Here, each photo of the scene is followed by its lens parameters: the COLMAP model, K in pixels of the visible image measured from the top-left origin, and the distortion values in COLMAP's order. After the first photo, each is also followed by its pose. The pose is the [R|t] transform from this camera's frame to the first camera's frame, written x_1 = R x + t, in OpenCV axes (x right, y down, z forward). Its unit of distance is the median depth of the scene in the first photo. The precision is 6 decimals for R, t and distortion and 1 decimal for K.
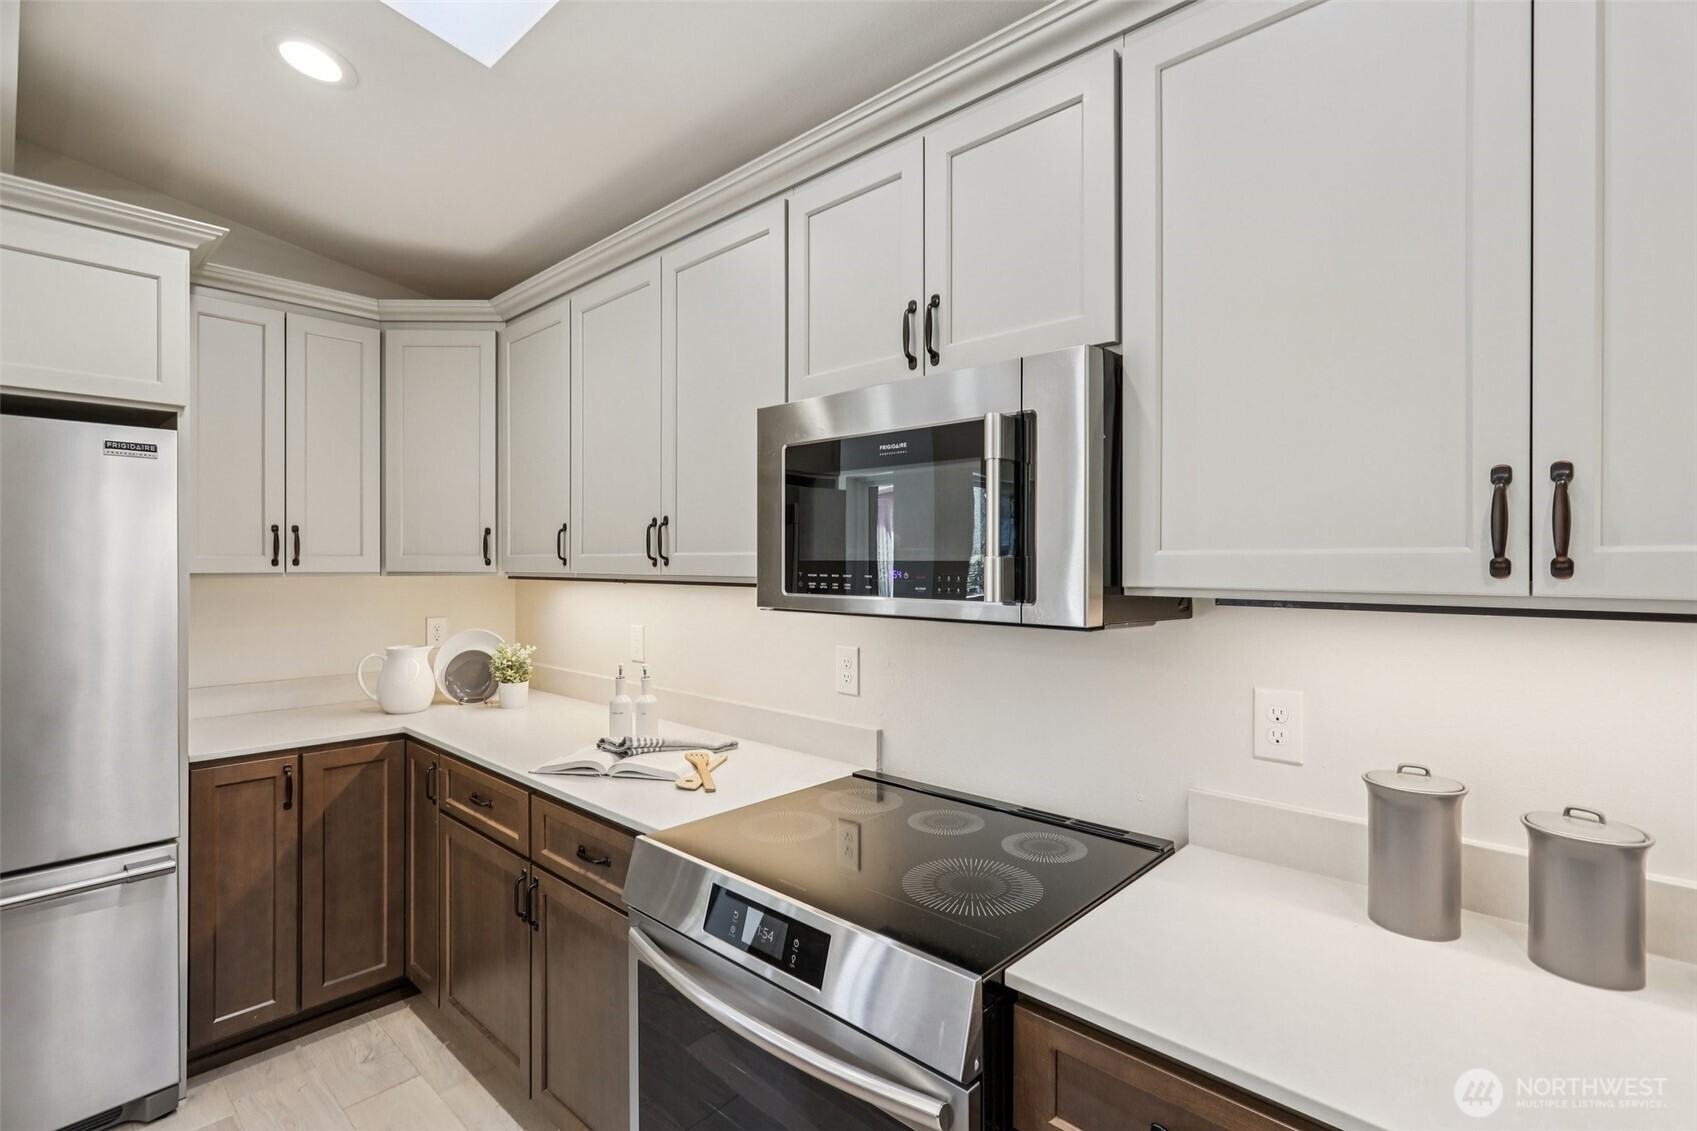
lens RADIAL K [[799.3, 0, 850.3], [0, 799.3, 559.2], [0, 0, 1]] dist [-0.003592, -0.000457]
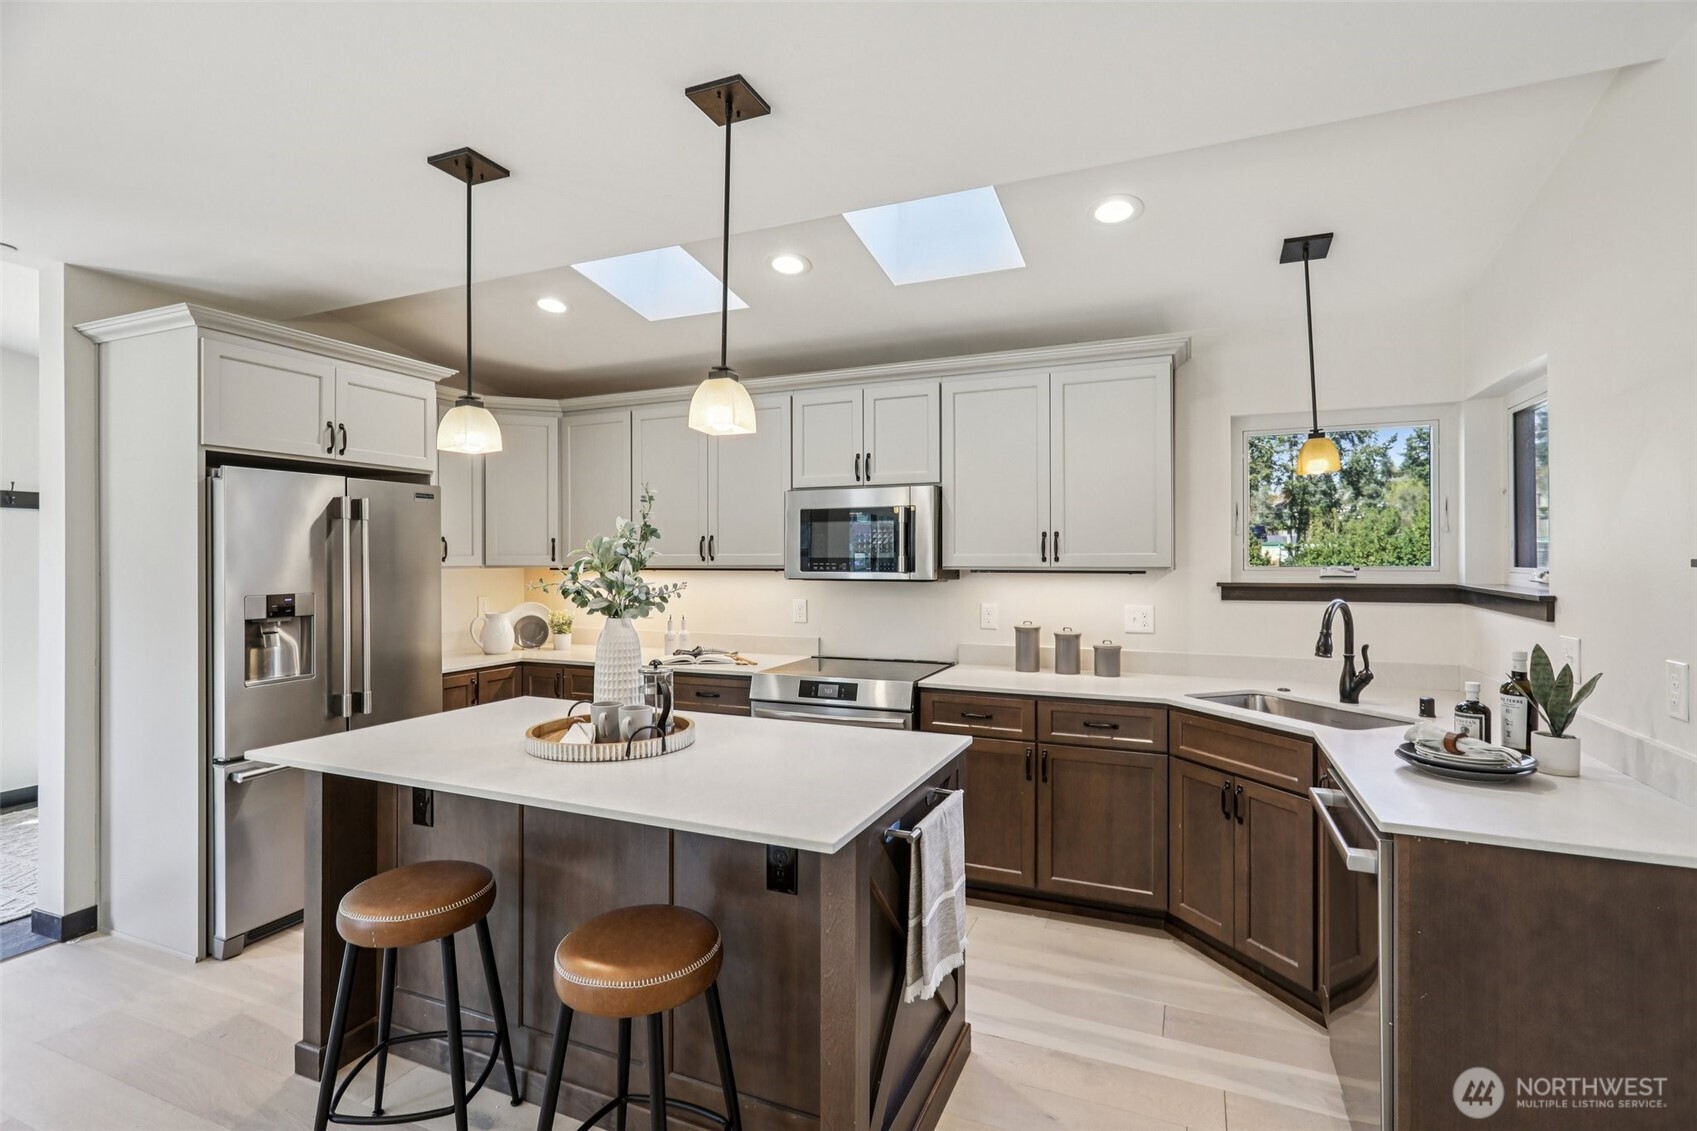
lens RADIAL K [[799.3, 0, 844.1], [0, 799.3, 559.2], [0, 0, 1]] dist [-0.003592, -0.000457]
pose [[0.943909, -0.004769, 0.330172, -0.951694], [0.002728, 0.999974, 0.006645, -0.012000], [-0.330196, -0.005371, 0.943897, -1.620762]]
